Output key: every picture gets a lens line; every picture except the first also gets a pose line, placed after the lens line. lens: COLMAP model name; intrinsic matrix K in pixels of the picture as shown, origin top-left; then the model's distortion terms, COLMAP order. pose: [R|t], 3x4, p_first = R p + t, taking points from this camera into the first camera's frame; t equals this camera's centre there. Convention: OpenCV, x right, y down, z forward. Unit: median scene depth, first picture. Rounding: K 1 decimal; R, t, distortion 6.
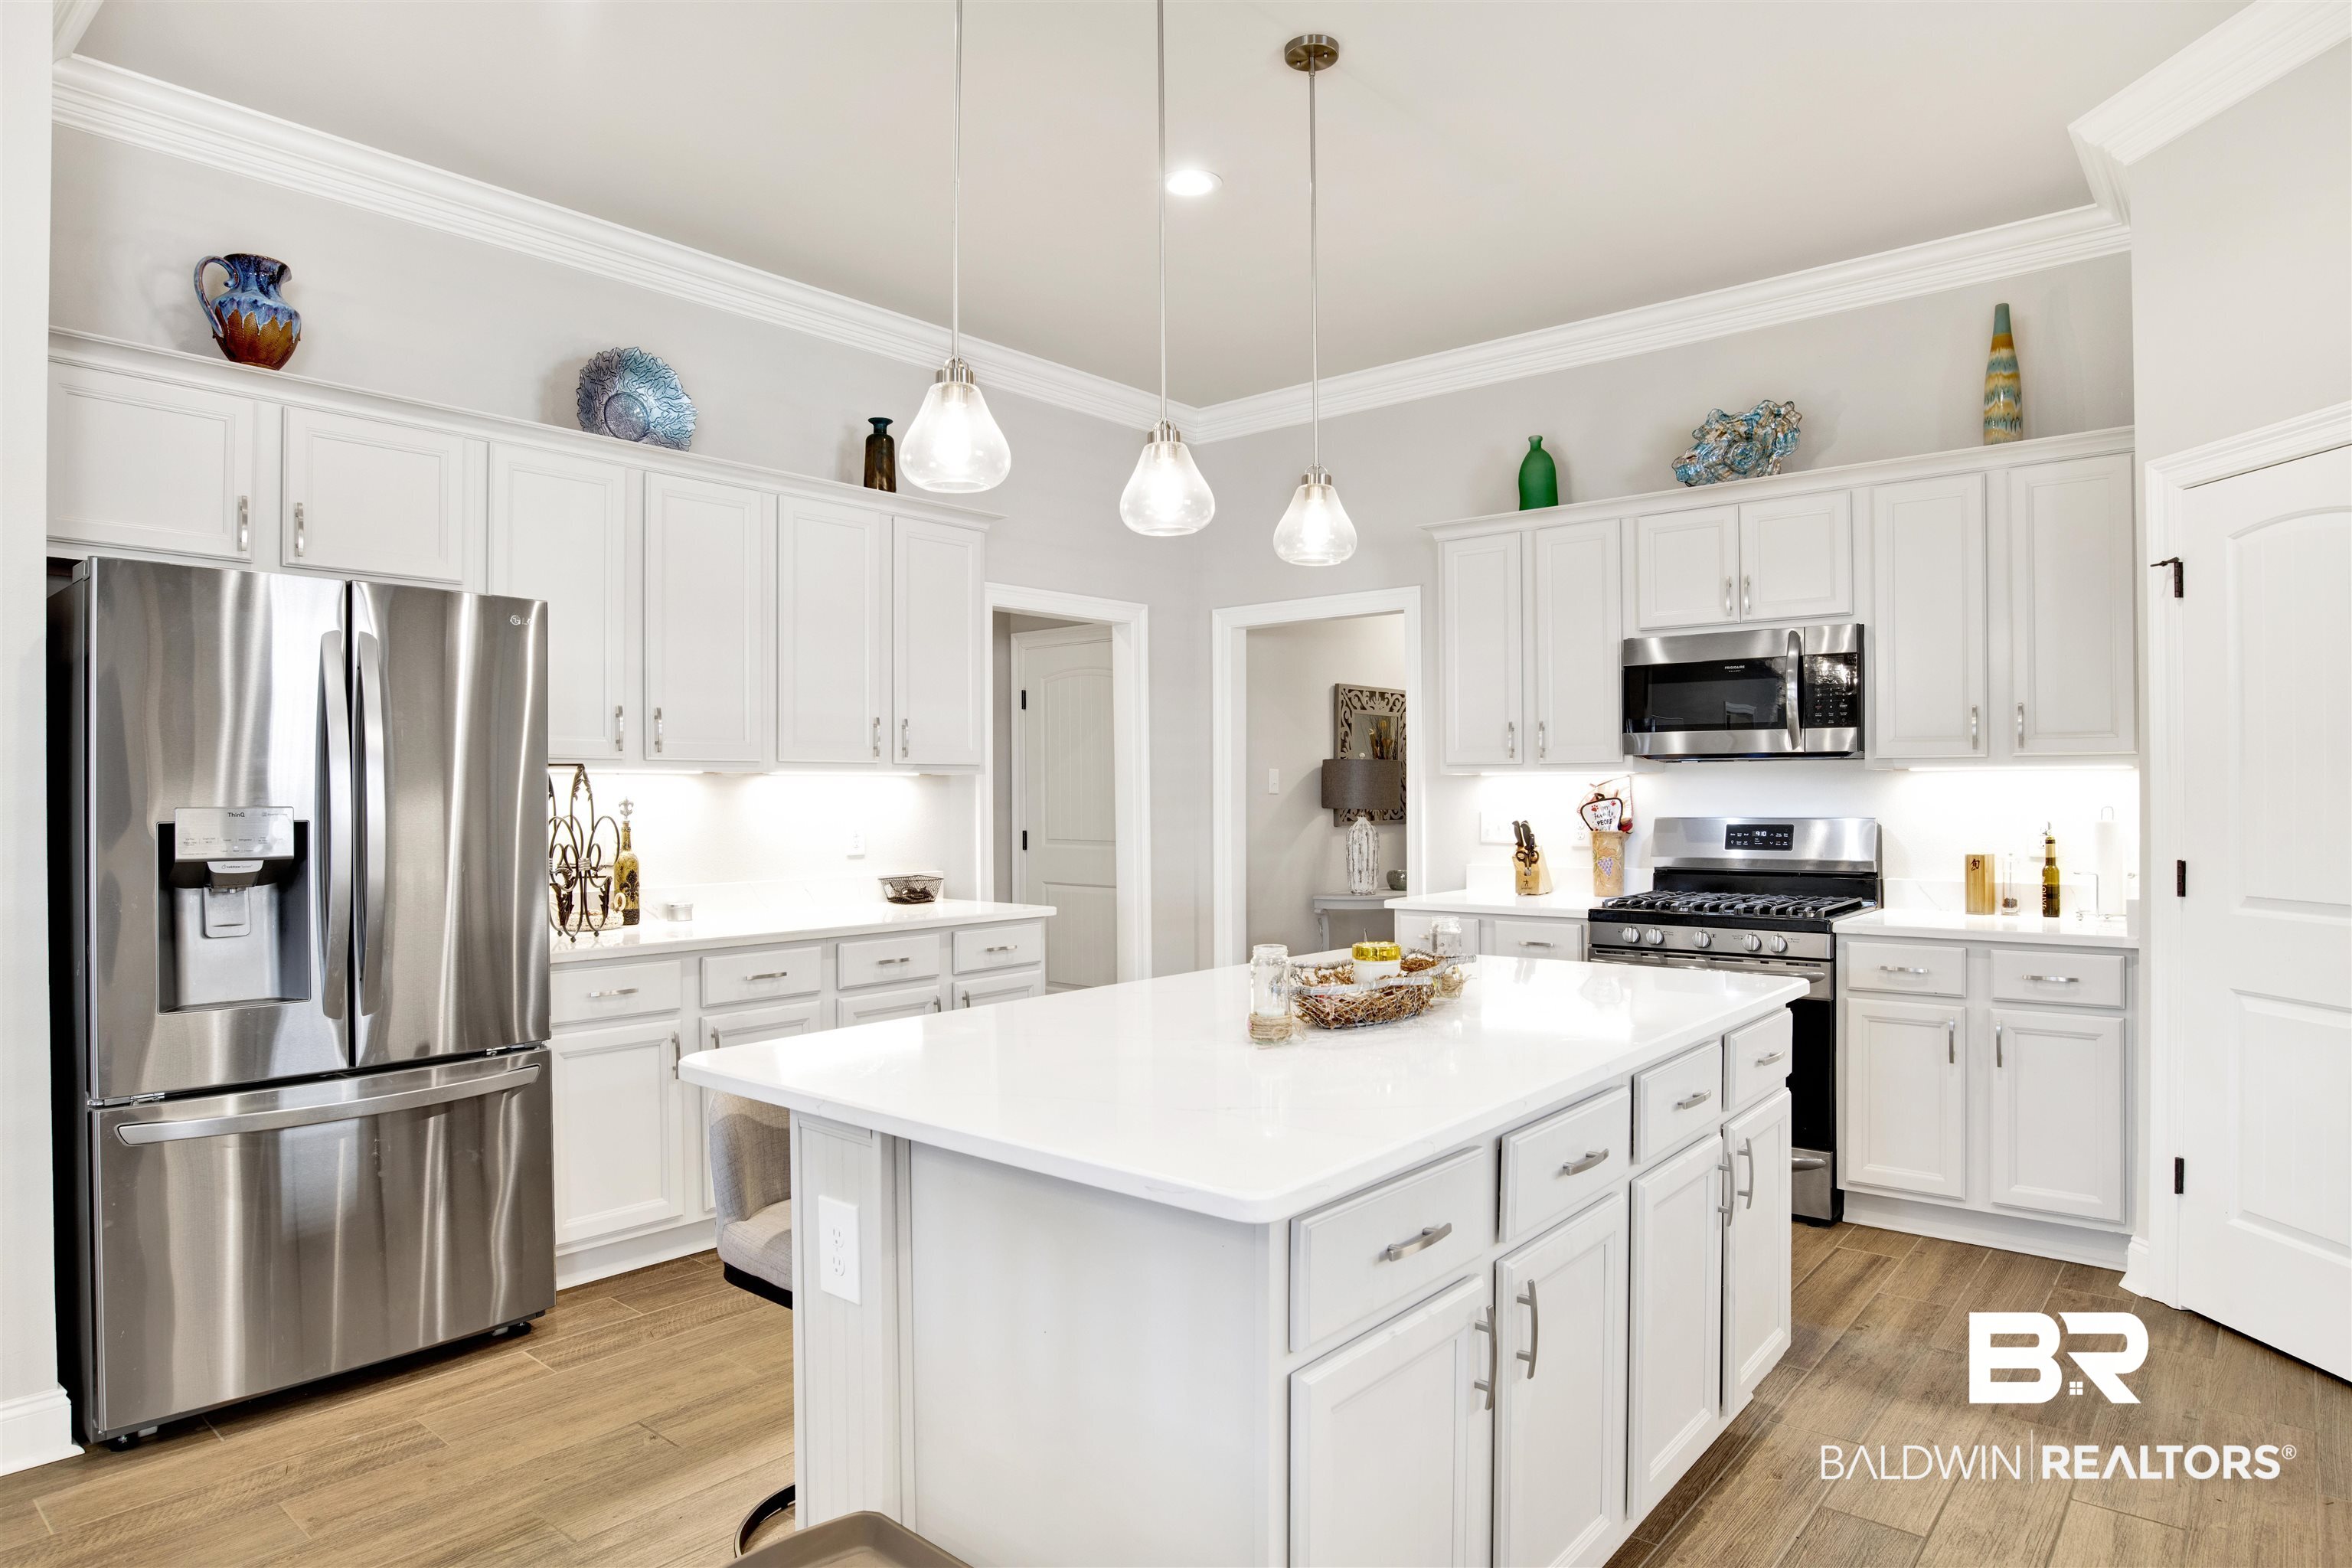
lens RADIAL K [[1373.3, 0, 1161.3], [0, 1373.3, 785.7], [0, 0, 1]] dist [-0.066518, 0.025158]
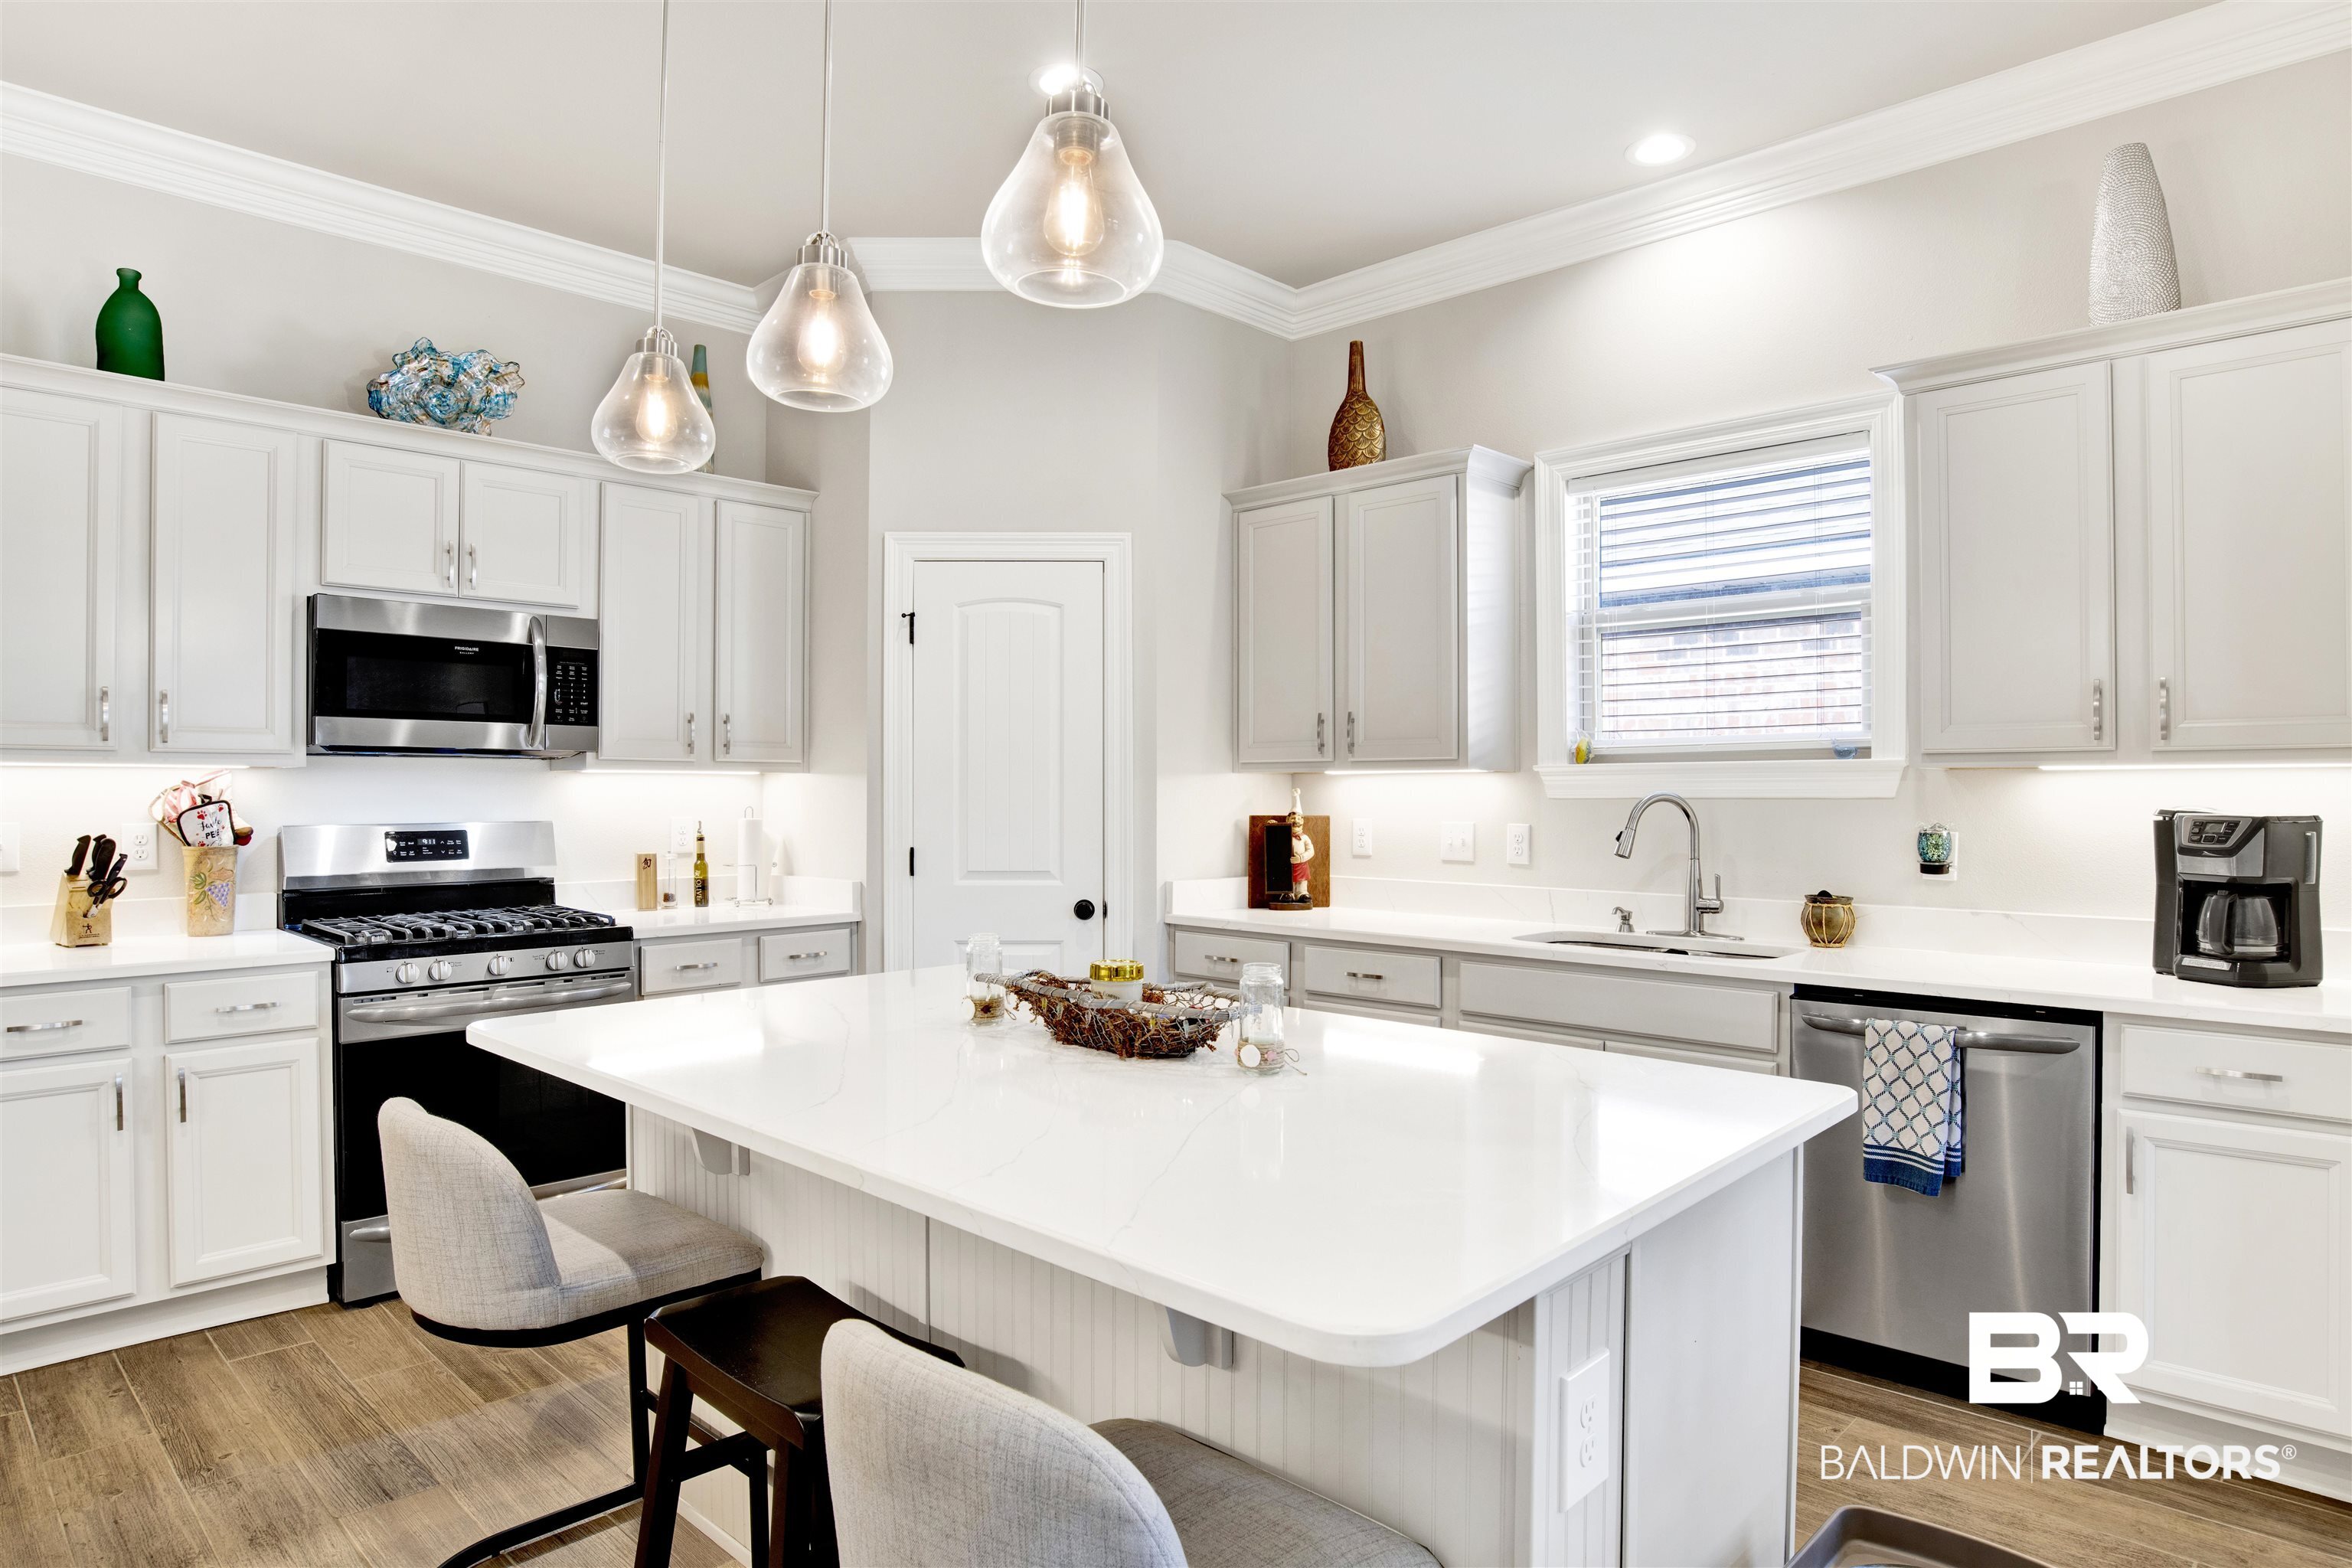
lens RADIAL K [[1373.3, 0, 1161.3], [0, 1373.3, 785.7], [0, 0, 1]] dist [-0.066518, 0.025158]
pose [[0.057556, 0.007783, 0.998312, -0.401084], [-0.005787, 0.999955, -0.007462, 0.003635], [-0.998326, -0.005348, 0.057599, 0.503428]]
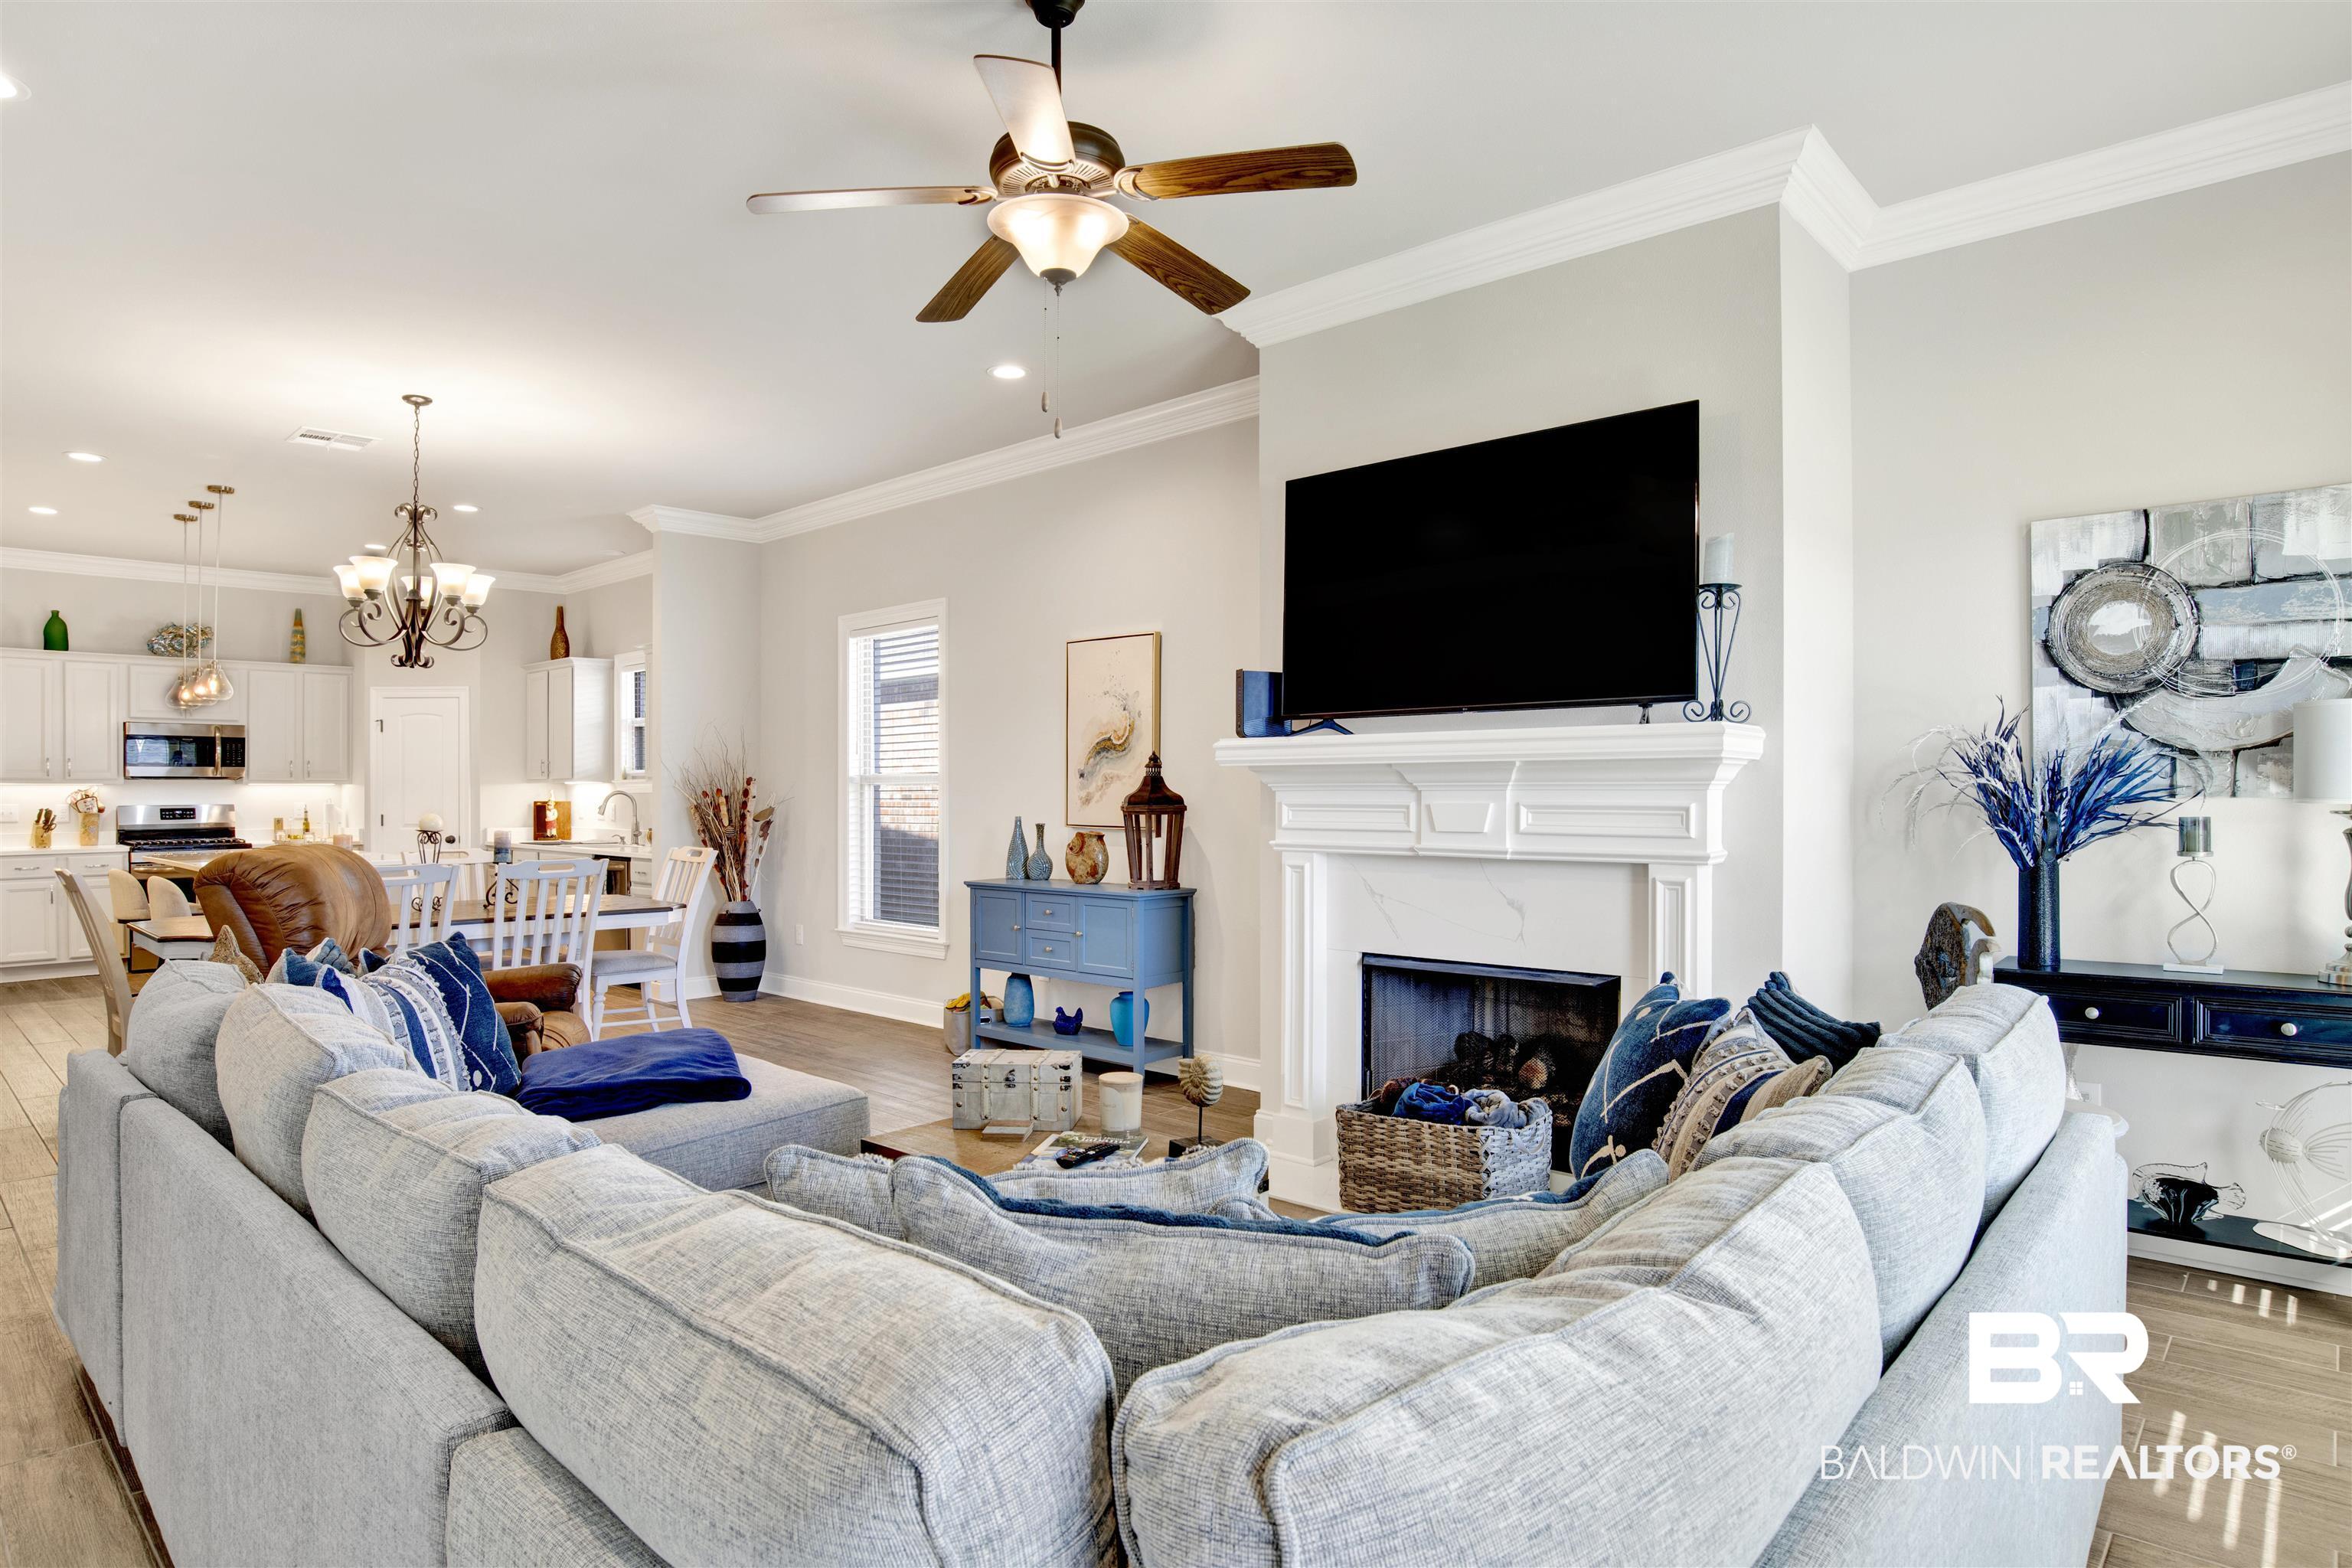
lens RADIAL K [[1344.8, 0, 1186.2], [0, 1344.8, 788.0], [0, 0, 1]] dist [-0.037749, 0.001848]
pose [[0.038387, 0.003282, 0.999258, -1.725079], [-0.001207, 0.999994, -0.003238, 0.000592], [-0.999262, -0.001081, 0.038391, -0.772652]]
